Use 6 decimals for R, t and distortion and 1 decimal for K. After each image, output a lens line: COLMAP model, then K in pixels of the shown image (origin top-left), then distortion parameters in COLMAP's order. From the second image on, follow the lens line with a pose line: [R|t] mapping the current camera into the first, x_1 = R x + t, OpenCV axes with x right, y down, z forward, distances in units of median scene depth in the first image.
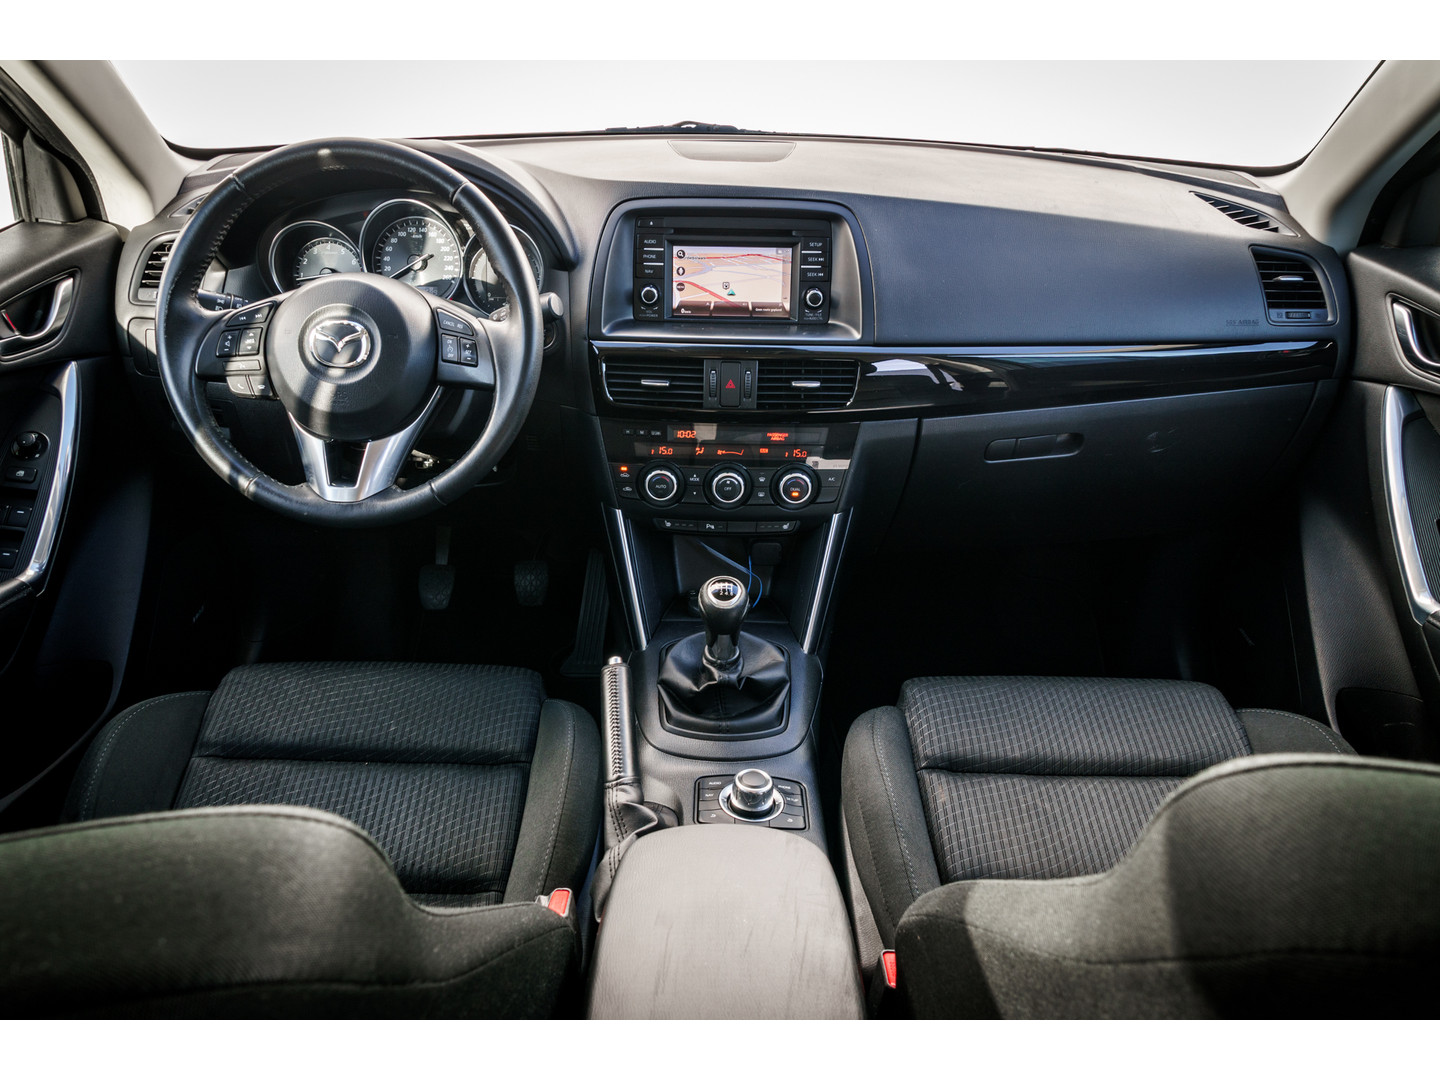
lens RADIAL K [[1028.7, 0, 693.6], [0, 1028.7, 561.4], [0, 0, 1]] dist [-0.011042, -0.003291]
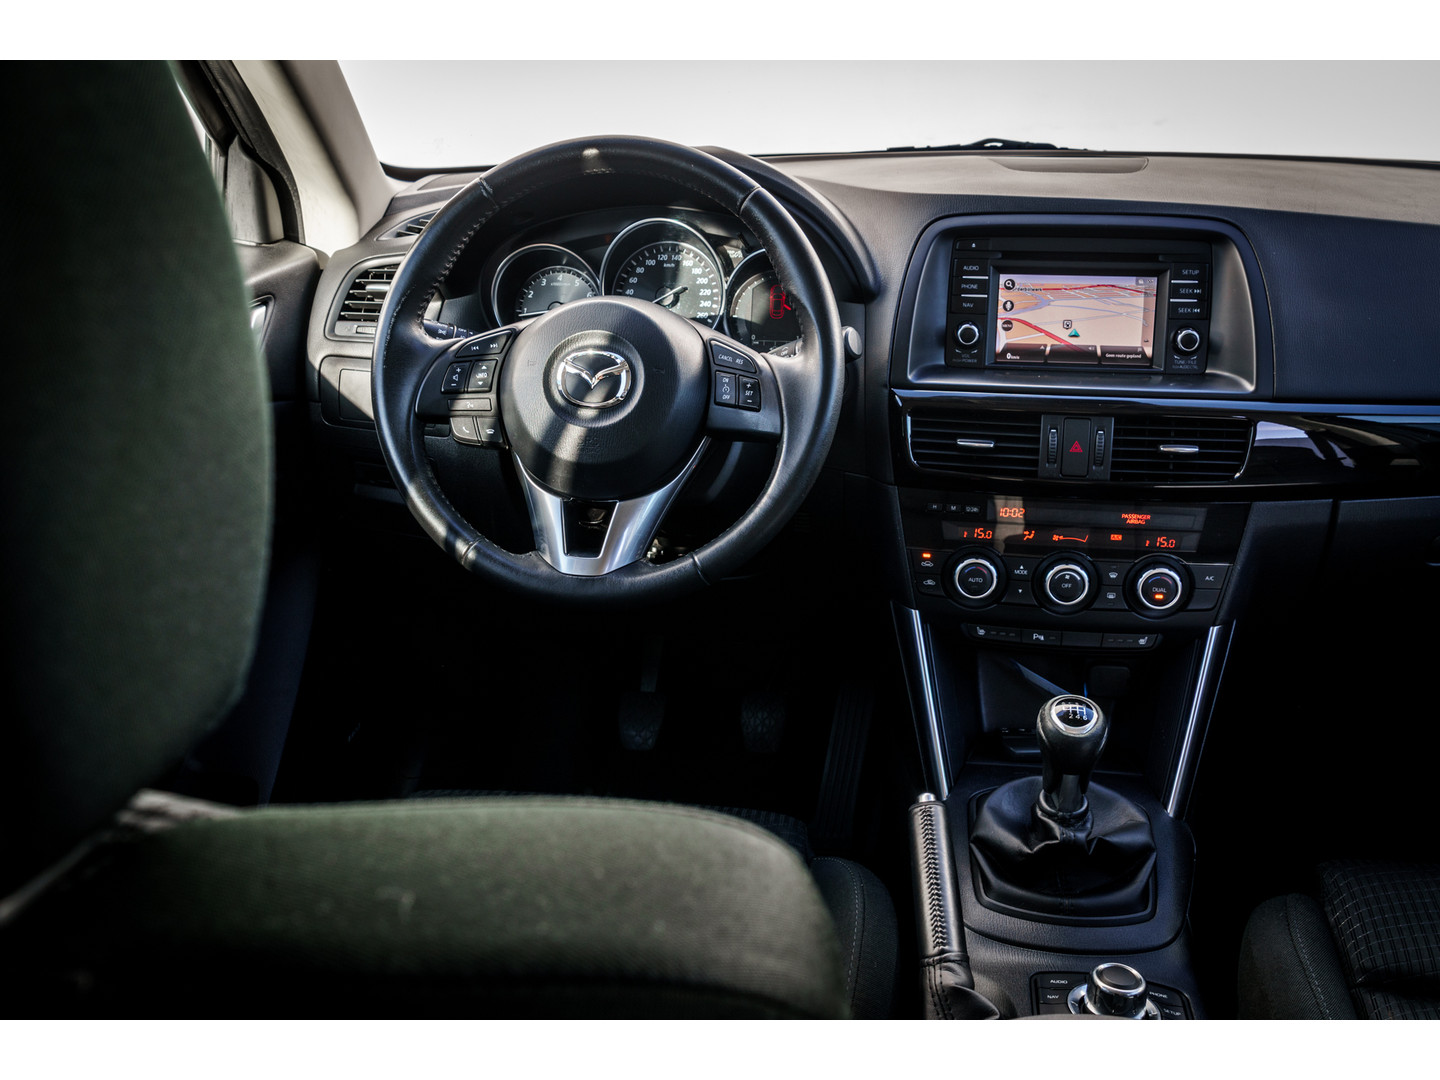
lens RADIAL K [[1373.1, 0, 720.0], [0, 1373.1, 540.0], [0, 0, 1]] dist [0.014179, -0.009676]
pose [[0.990330, 0.030220, -0.135397, -0.084764], [-0.050176, 0.987937, -0.146502, 0.057539], [0.129336, 0.151879, 0.979900, -0.020537]]
